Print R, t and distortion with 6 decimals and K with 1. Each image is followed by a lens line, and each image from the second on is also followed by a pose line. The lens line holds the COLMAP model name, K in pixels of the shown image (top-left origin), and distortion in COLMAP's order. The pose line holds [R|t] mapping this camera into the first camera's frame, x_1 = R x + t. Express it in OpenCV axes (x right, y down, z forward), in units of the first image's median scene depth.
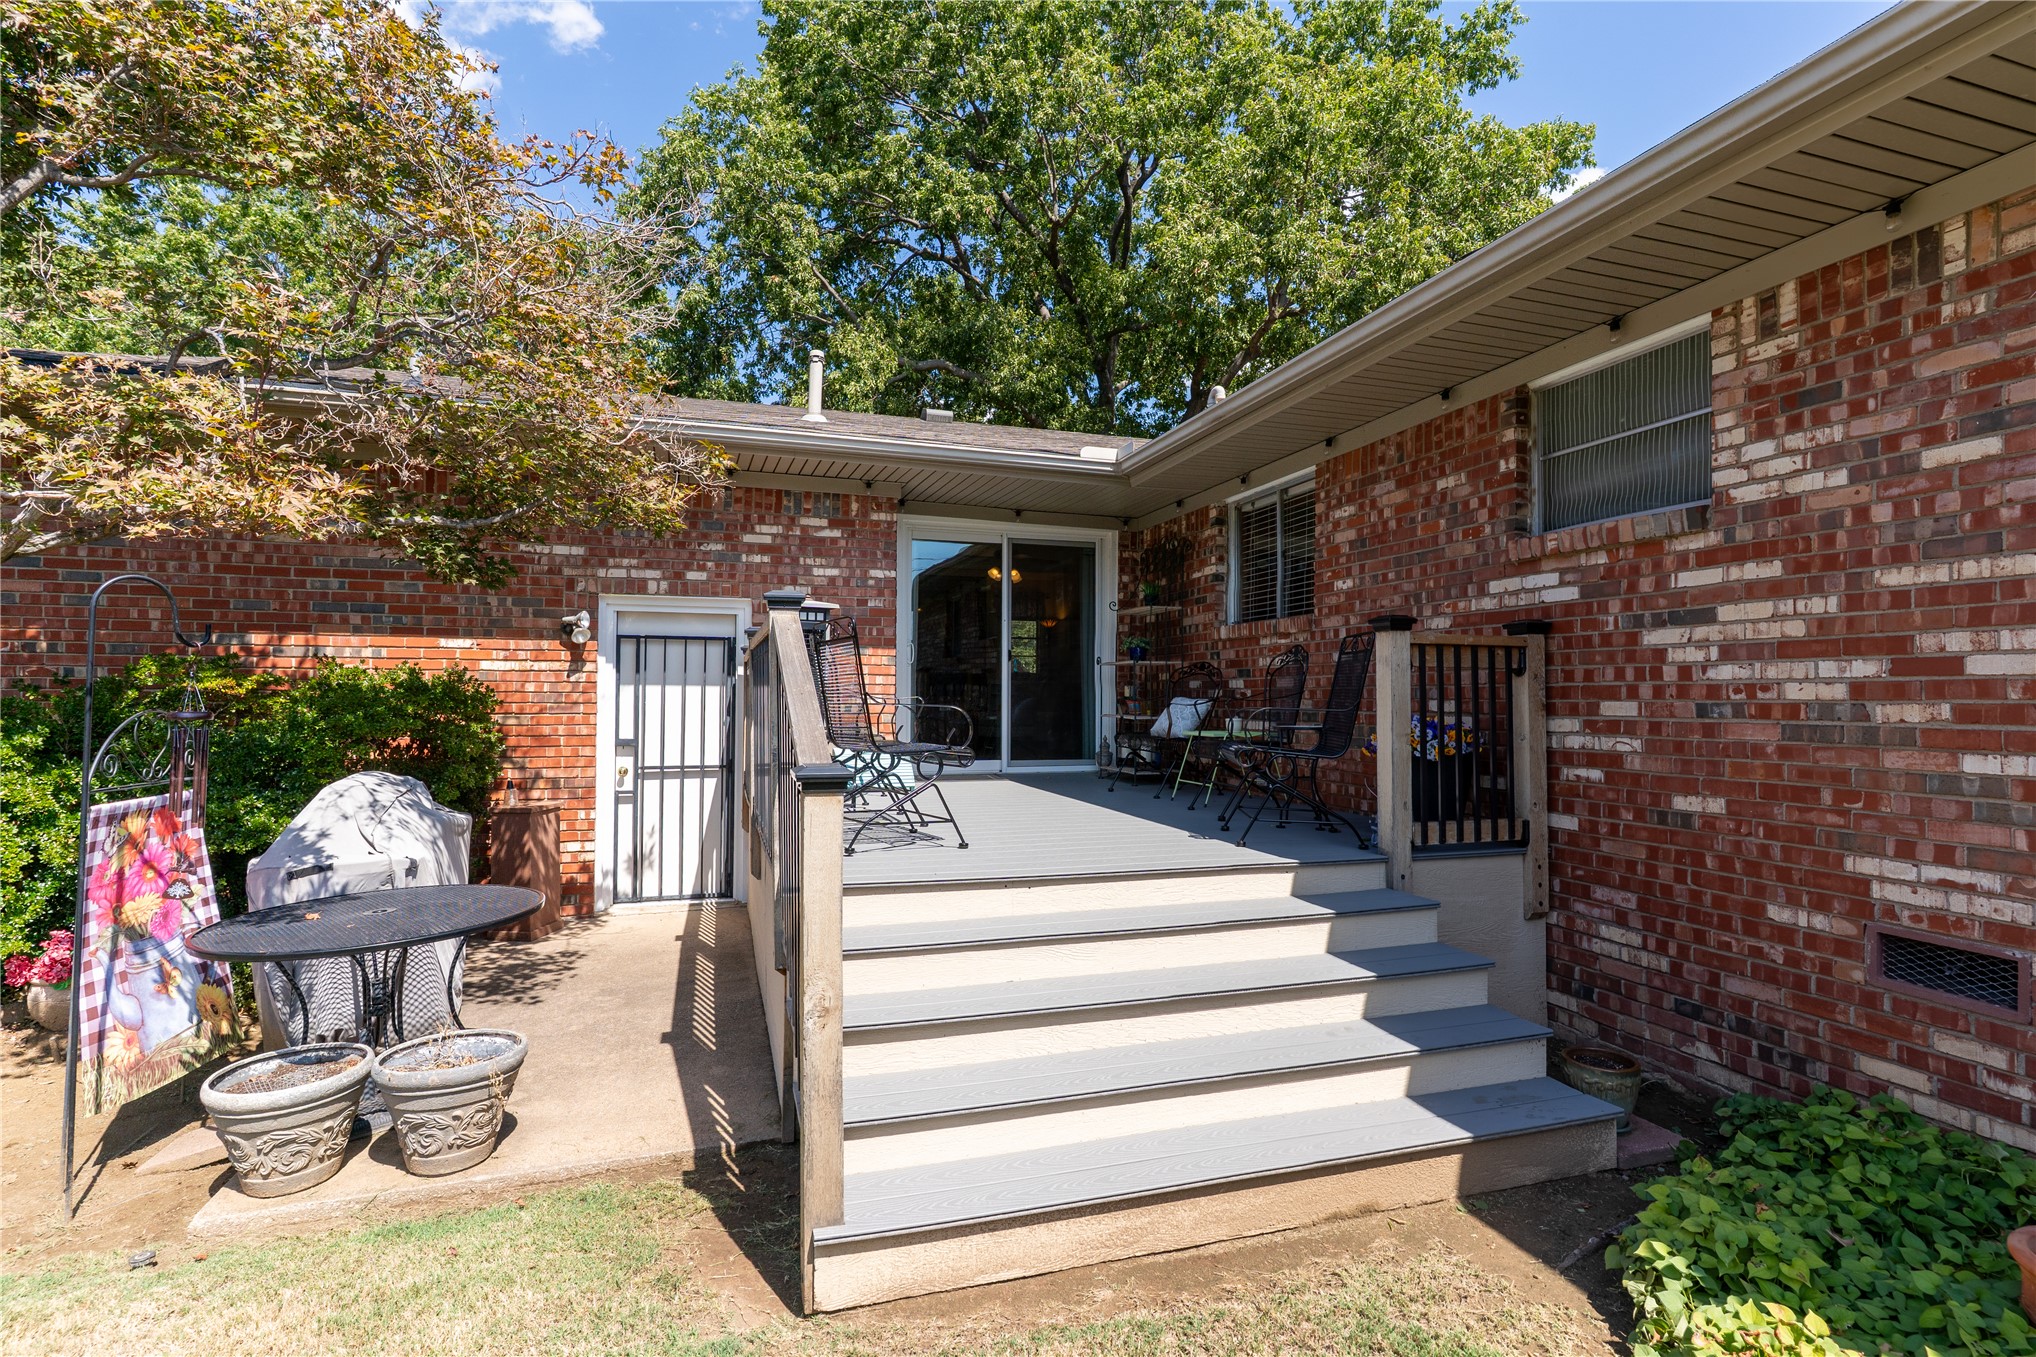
lens RADIAL K [[959.9, 0, 1018.0], [0, 959.9, 678.5], [0, 0, 1]] dist [0.000168, 0.000041]
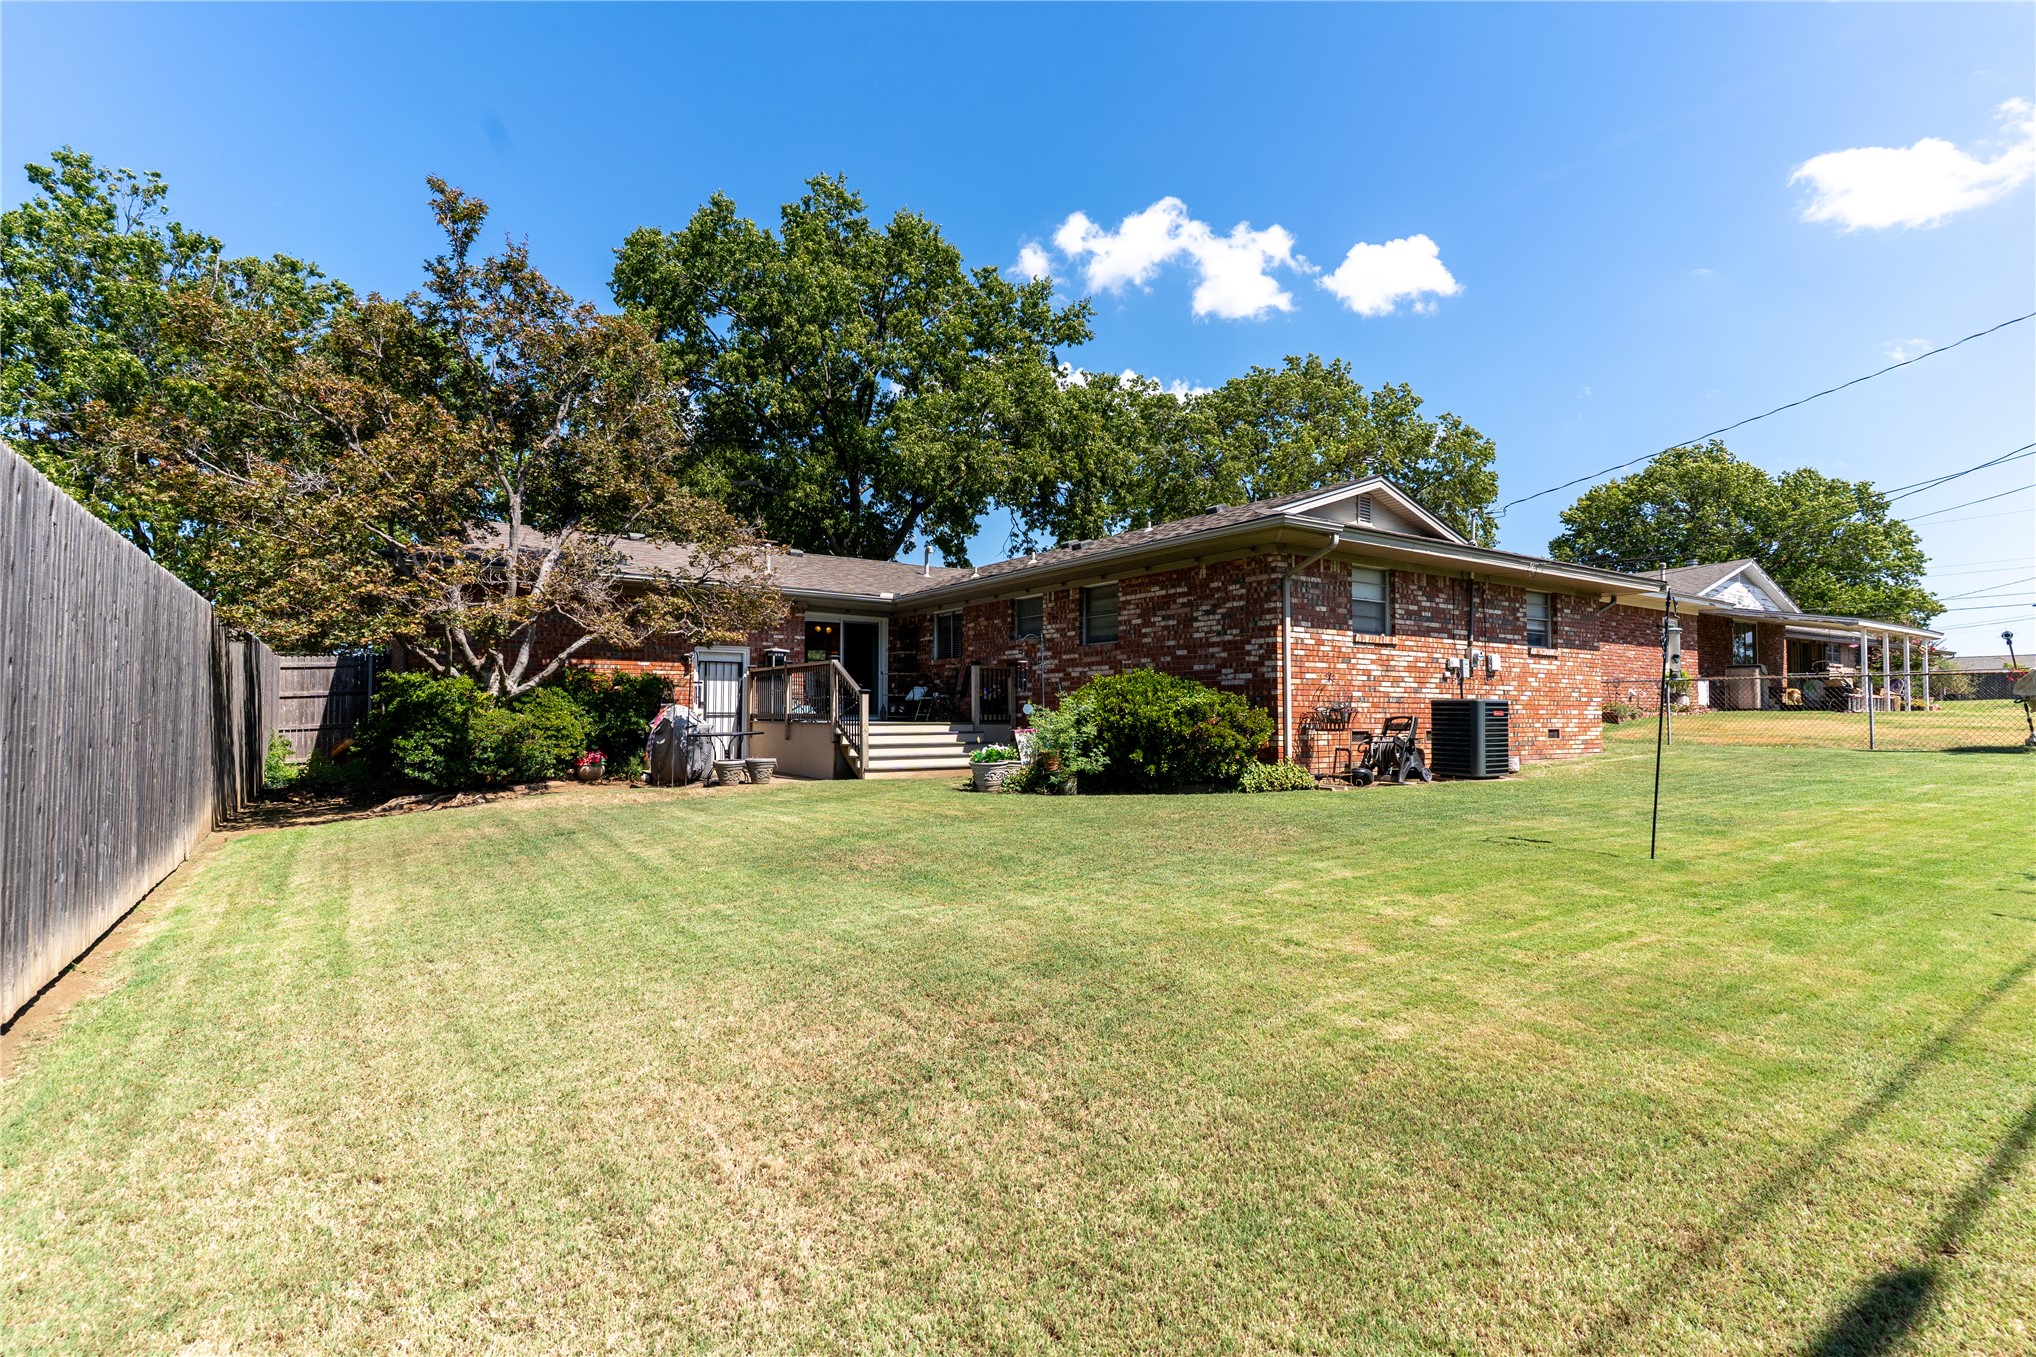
lens RADIAL K [[959.9, 0, 1018.0], [0, 959.9, 678.5], [0, 0, 1]] dist [0.000168, 0.000041]
pose [[0.954442, 0.007555, 0.298301, -0.396450], [-0.002752, 0.999860, -0.016518, 0.044657], [-0.298384, 0.014945, 0.954329, -1.811909]]
